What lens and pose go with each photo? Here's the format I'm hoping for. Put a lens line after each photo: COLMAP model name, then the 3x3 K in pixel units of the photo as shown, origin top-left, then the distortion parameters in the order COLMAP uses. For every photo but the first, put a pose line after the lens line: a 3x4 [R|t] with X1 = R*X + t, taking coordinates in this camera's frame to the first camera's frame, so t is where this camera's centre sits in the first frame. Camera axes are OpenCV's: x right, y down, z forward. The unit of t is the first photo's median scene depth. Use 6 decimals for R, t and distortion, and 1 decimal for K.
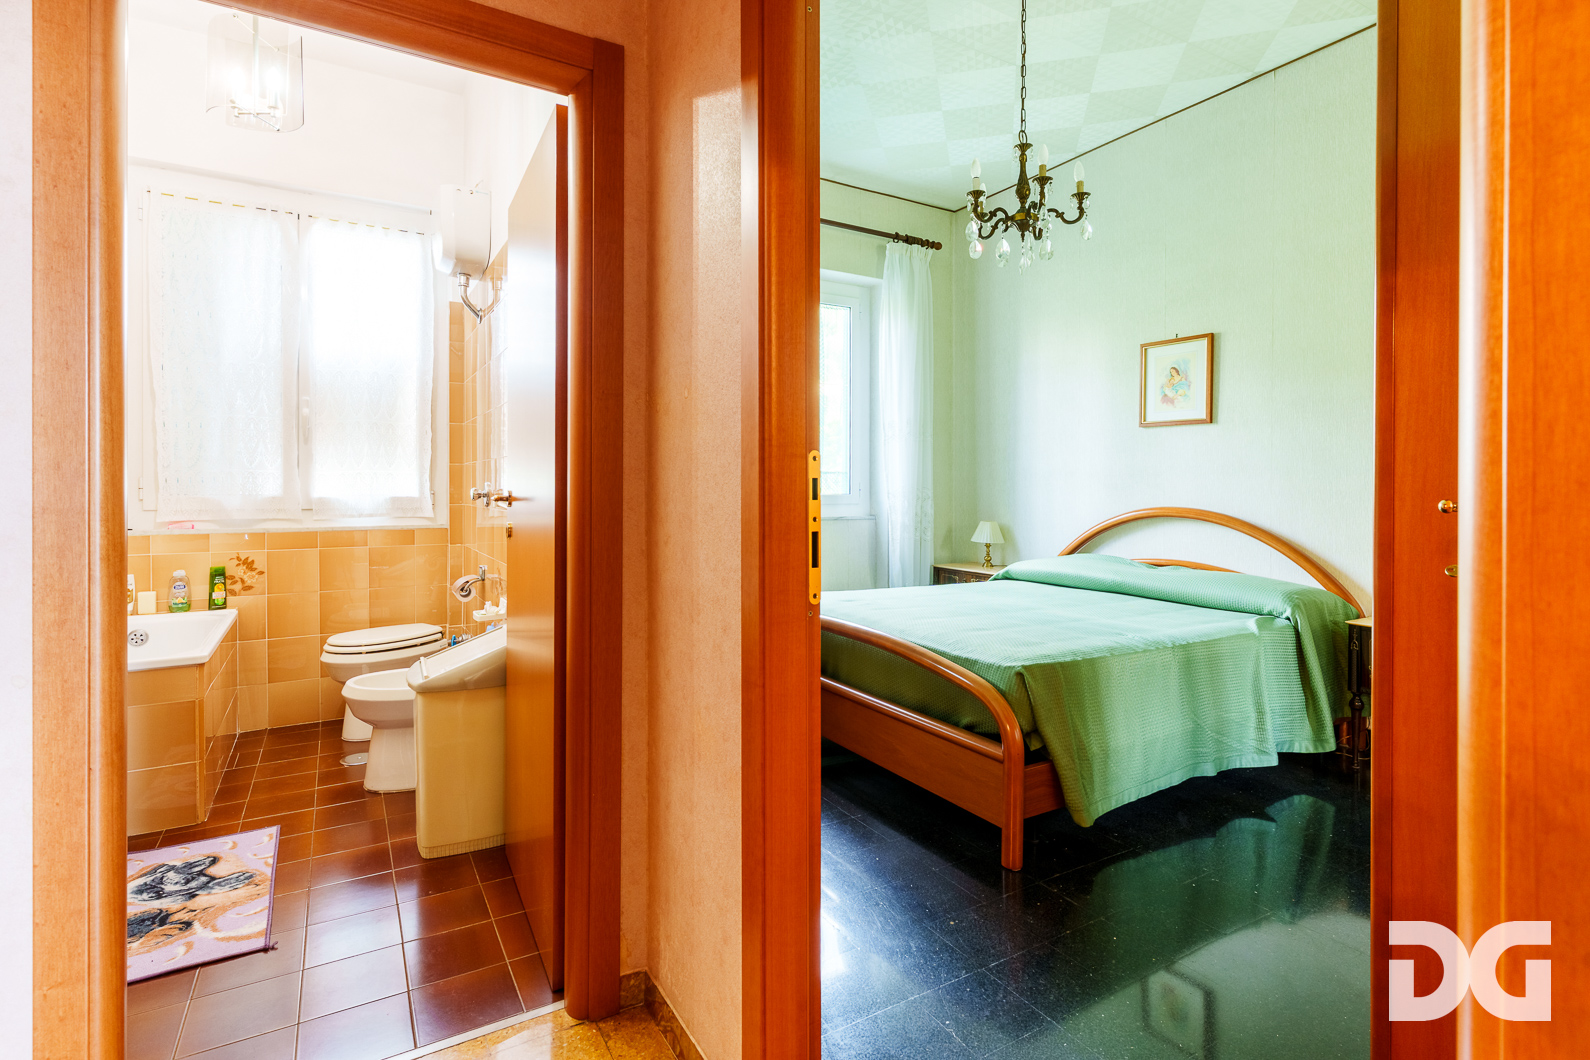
lens RADIAL K [[728.6, 0, 791.5], [0, 728.6, 483.0], [0, 0, 1]] dist [0.002130, 0.000278]
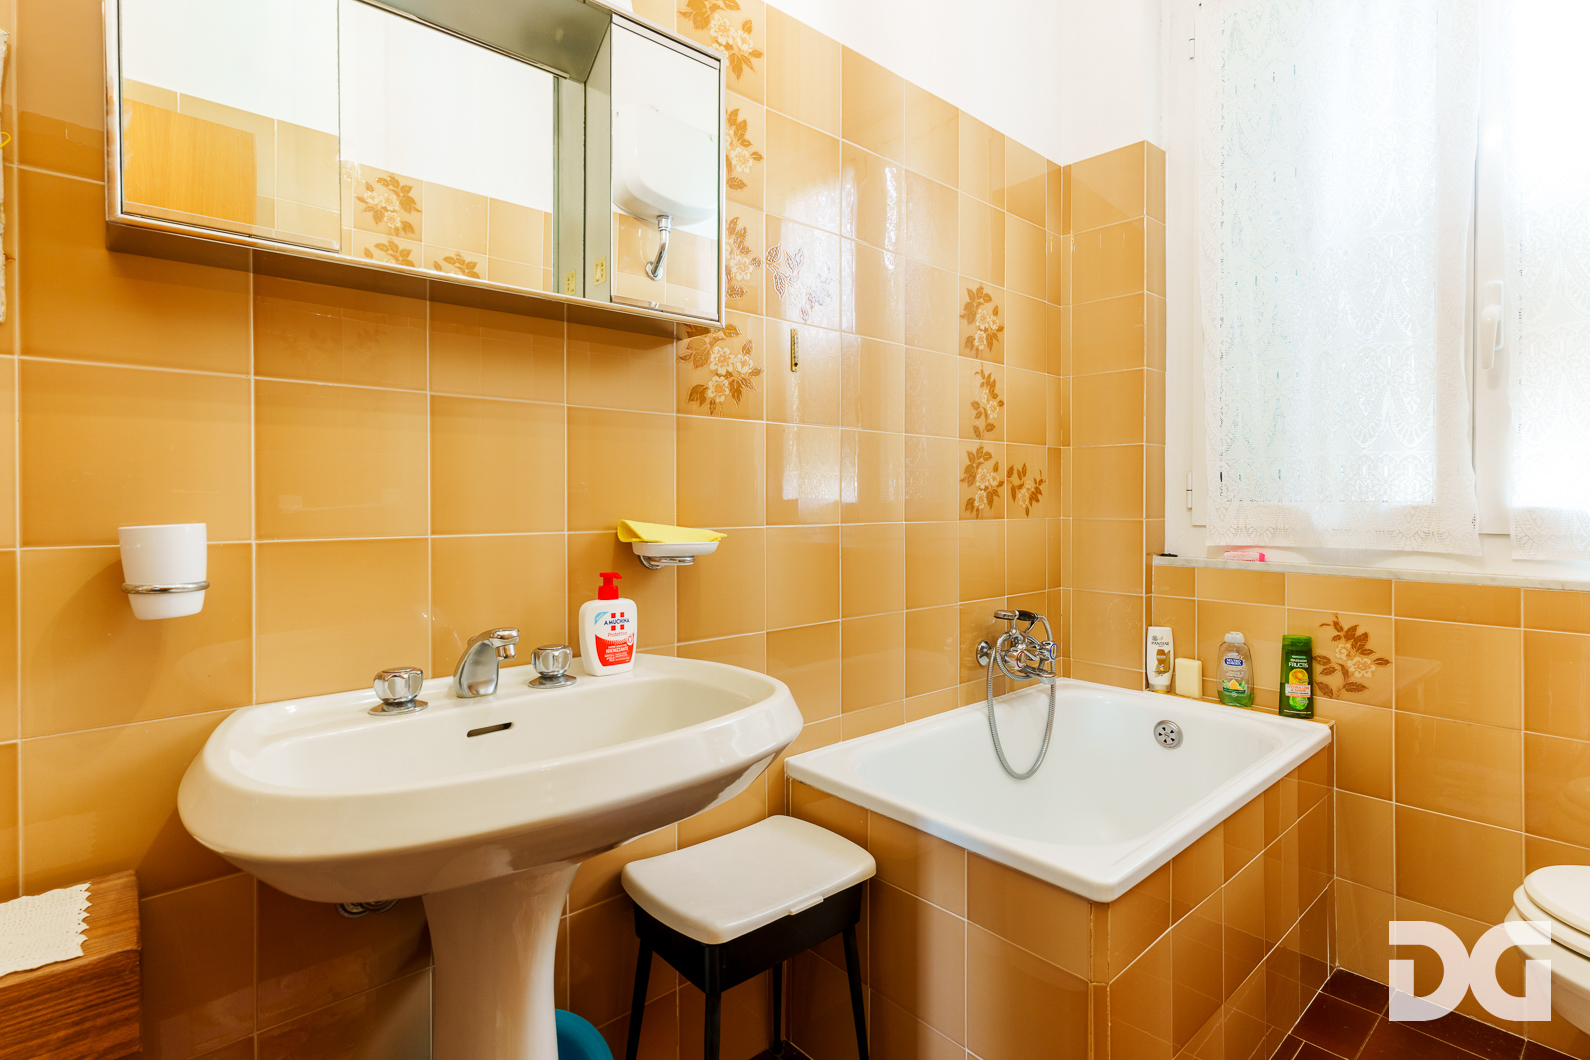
lens RADIAL K [[764.6, 0, 760.5], [0, 764.6, 510.0], [0, 0, 1]] dist [-0.000317, 0.000020]
pose [[0.141710, 0.011281, -0.989844, -0.287080], [0.007906, 0.999890, 0.012528, 0.012507], [0.989877, -0.009601, 0.141605, 0.526487]]
